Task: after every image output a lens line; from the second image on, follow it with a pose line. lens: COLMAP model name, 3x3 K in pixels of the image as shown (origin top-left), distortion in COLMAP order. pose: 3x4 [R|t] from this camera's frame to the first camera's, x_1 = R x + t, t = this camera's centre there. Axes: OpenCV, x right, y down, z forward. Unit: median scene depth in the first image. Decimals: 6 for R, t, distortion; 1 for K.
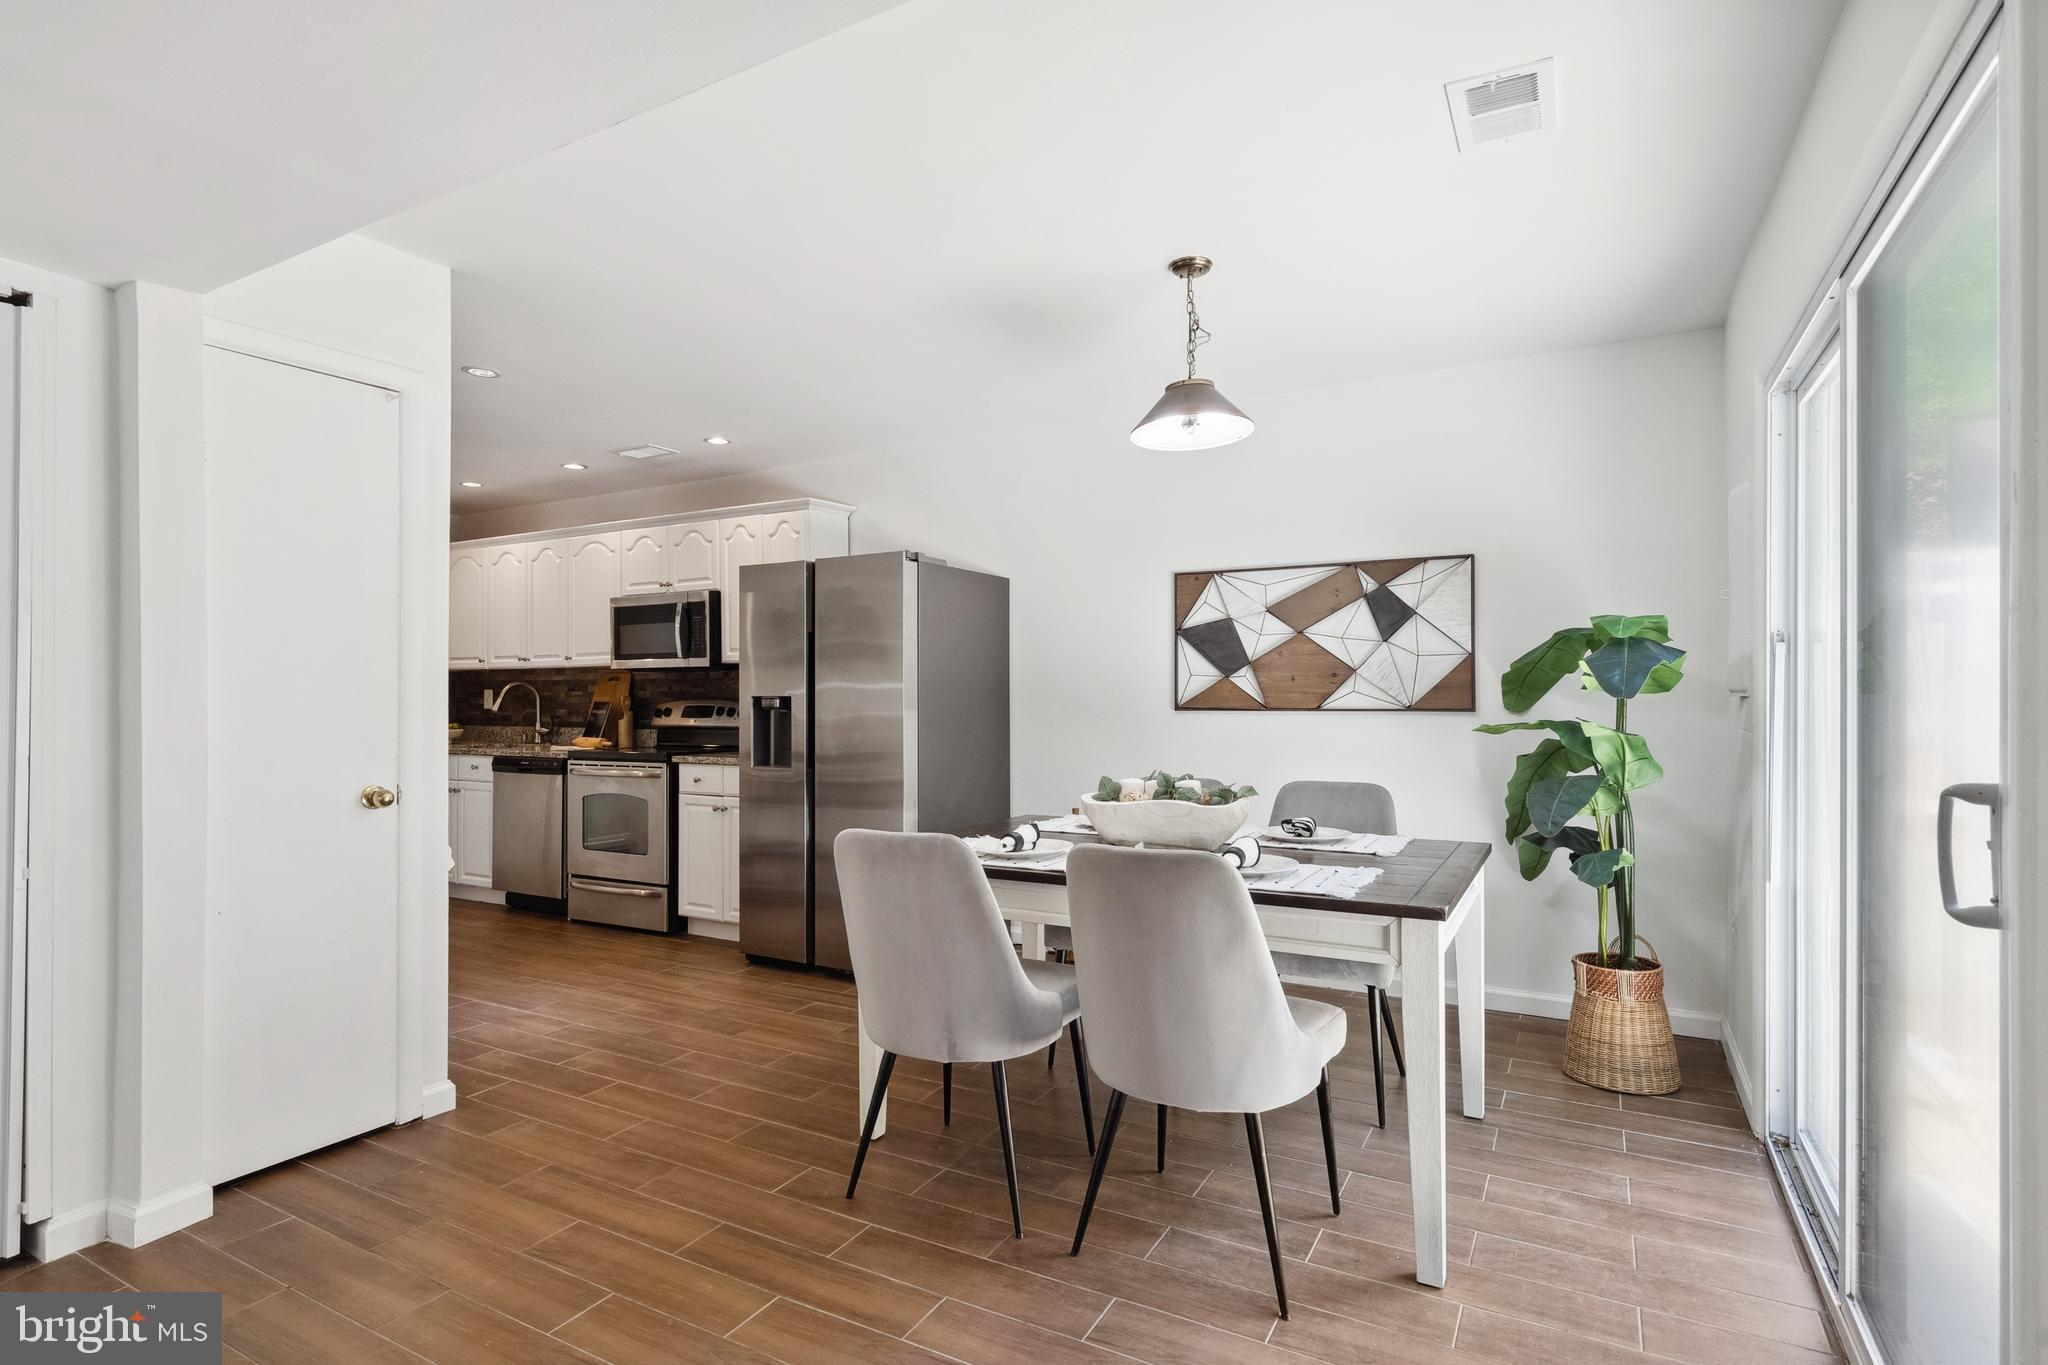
lens RADIAL K [[1003.6, 0, 1021.5], [0, 1003.6, 698.1], [0, 0, 1]] dist [-0.000711, -0.000435]
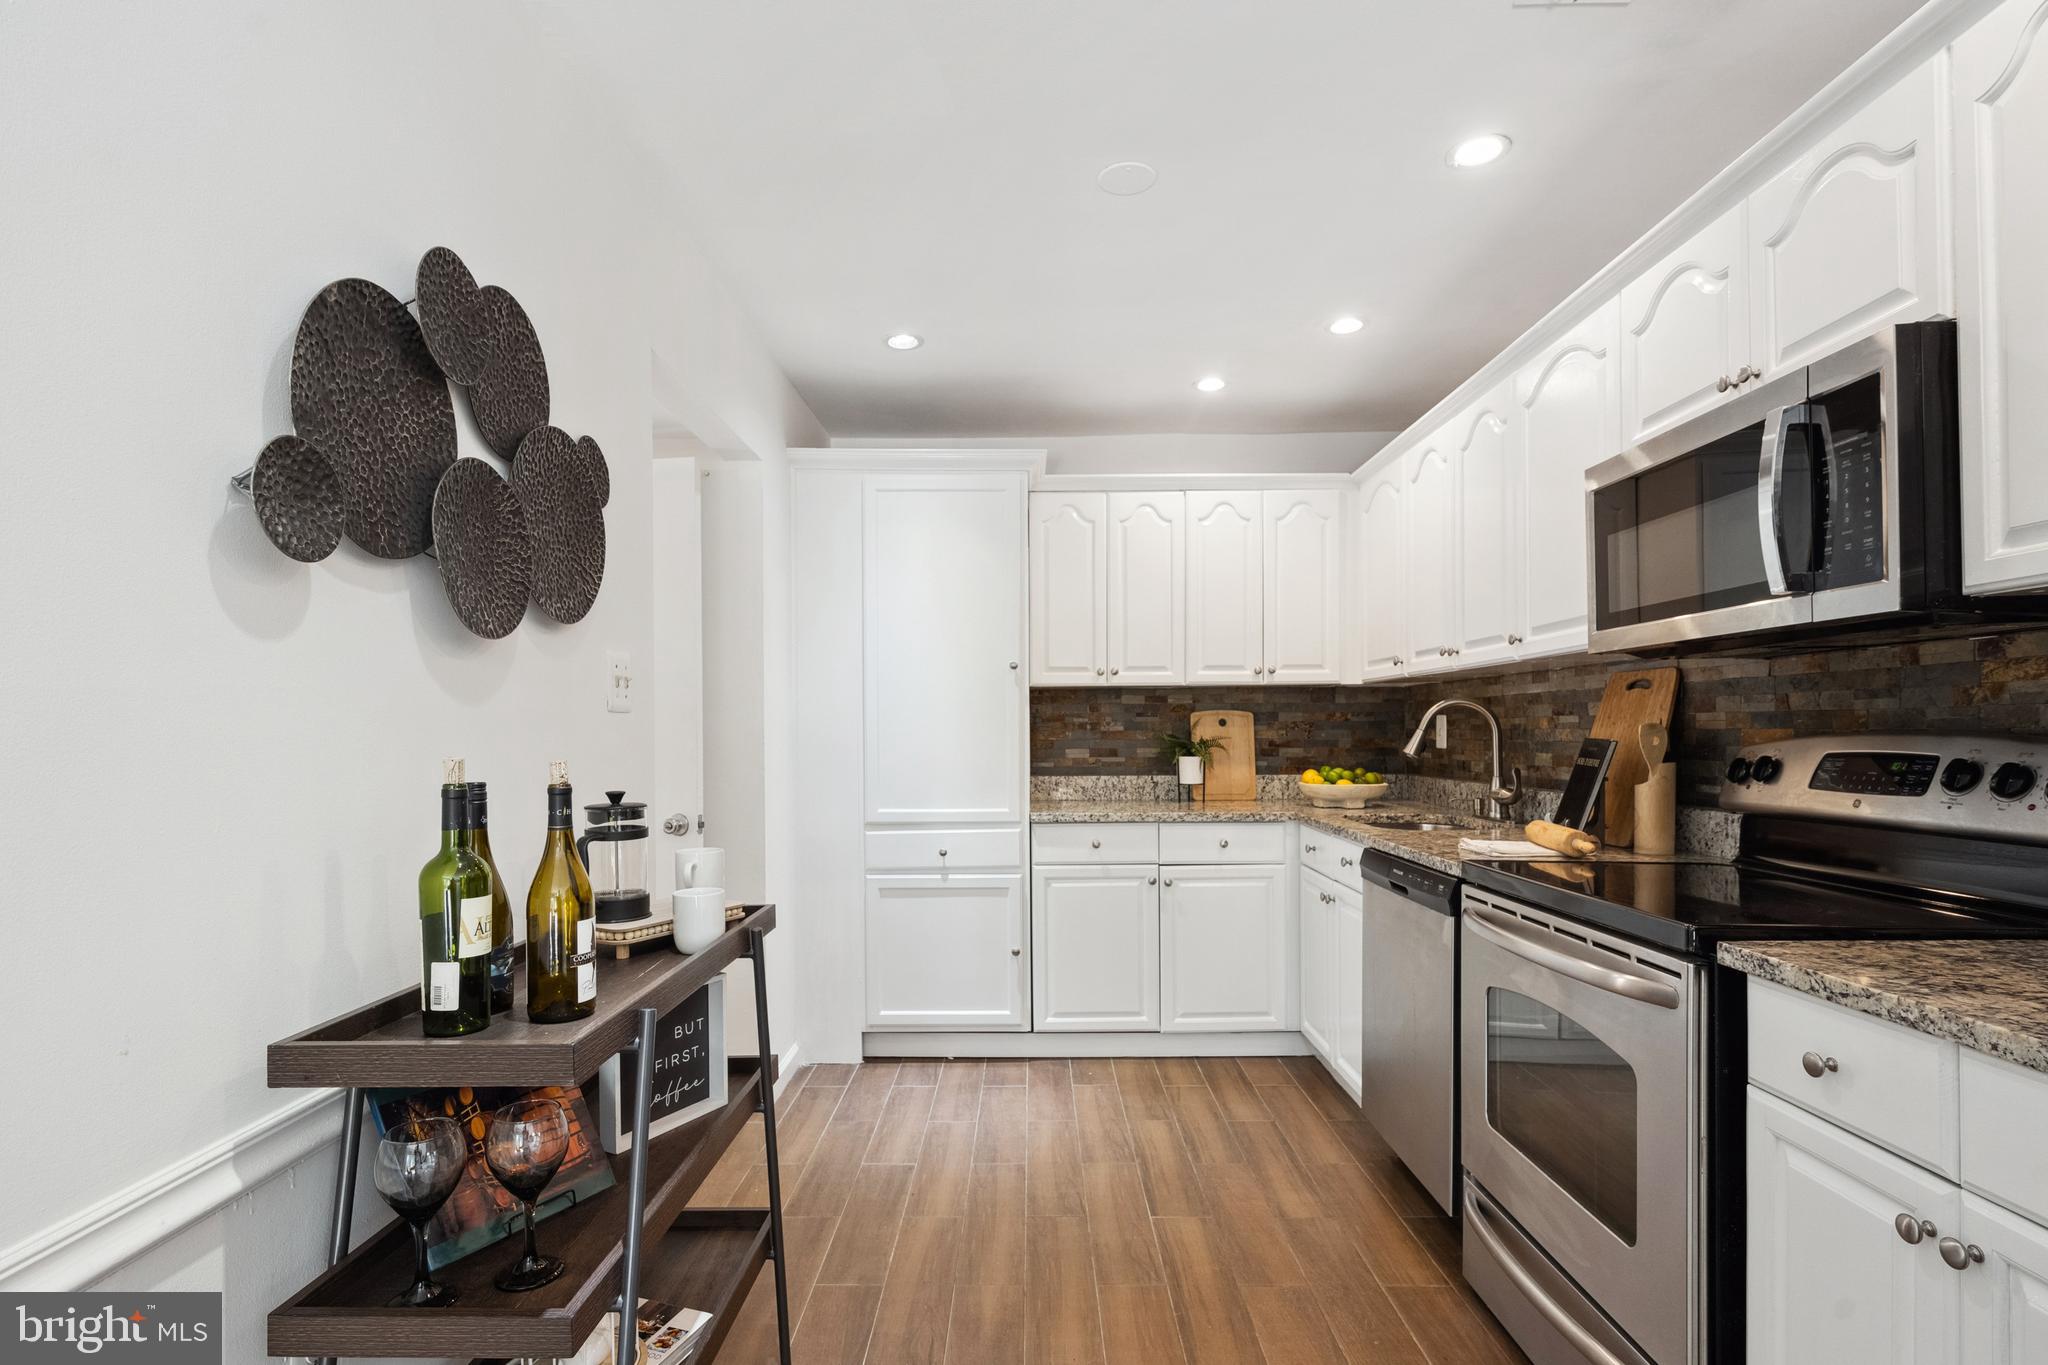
lens RADIAL K [[984.4, 0, 1017.8], [0, 984.4, 731.7], [0, 0, 1]] dist [0.000704, -0.000500]
pose [[0.472604, -0.000242, -0.881275, -0.229300], [0.003190, 0.999994, 0.001436, -0.000886], [0.881269, -0.003490, 0.472602, 0.801891]]
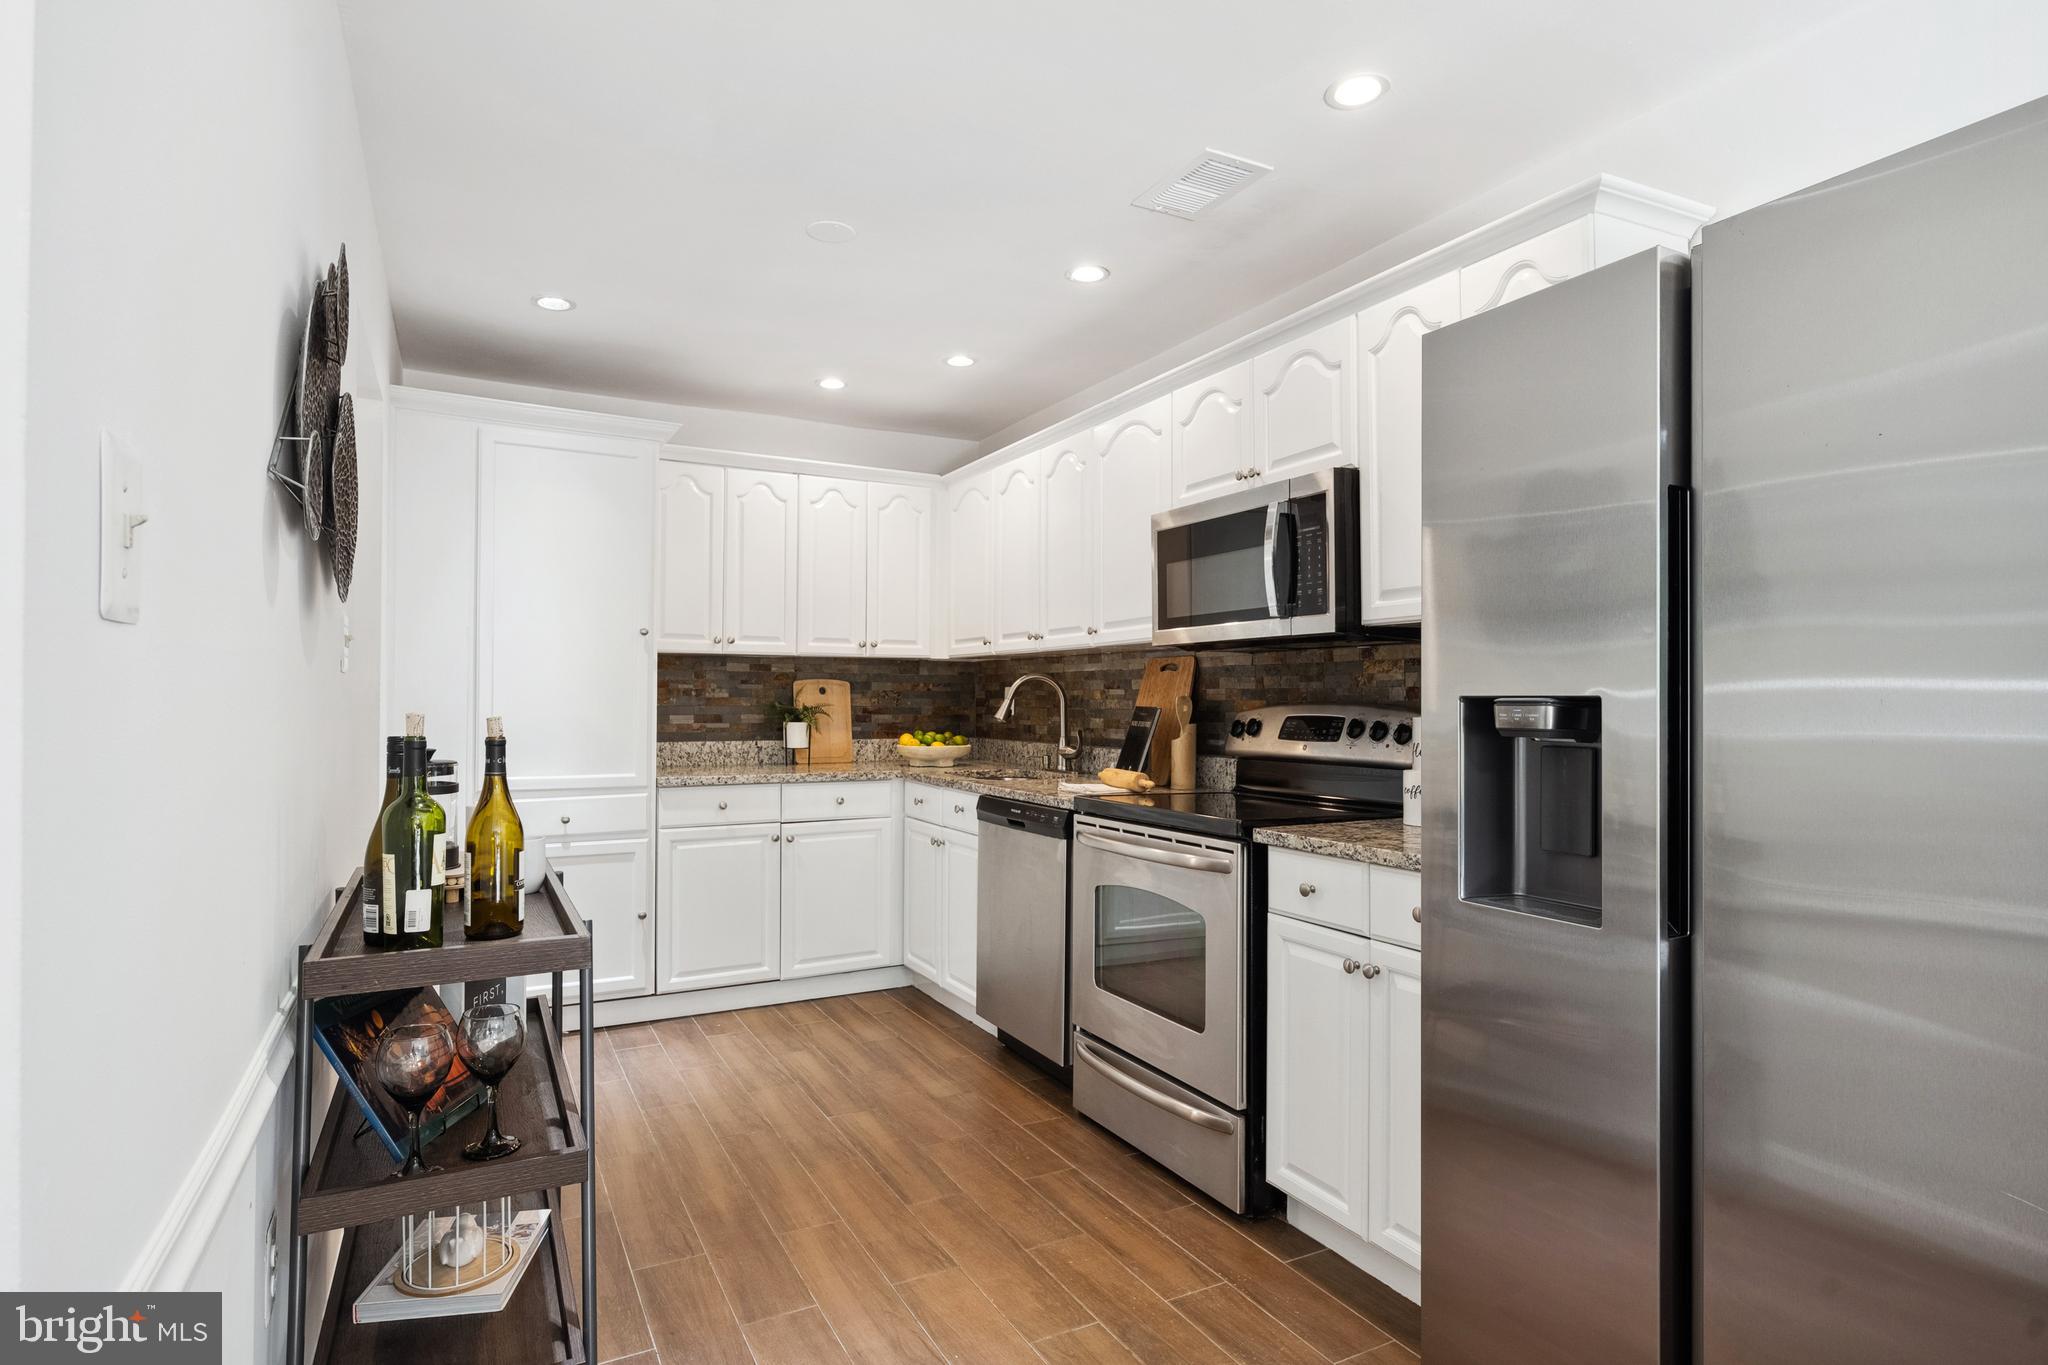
lens RADIAL K [[1066.2, 0, 1024.0], [0, 1066.2, 682.5], [0, 0, 1]] dist [-0.001612, -0.000069]
pose [[0.838151, -0.003049, -0.545430, -0.196244], [-0.007192, 0.999836, -0.016641, 0.000638], [0.545391, 0.017870, 0.837991, 0.613295]]
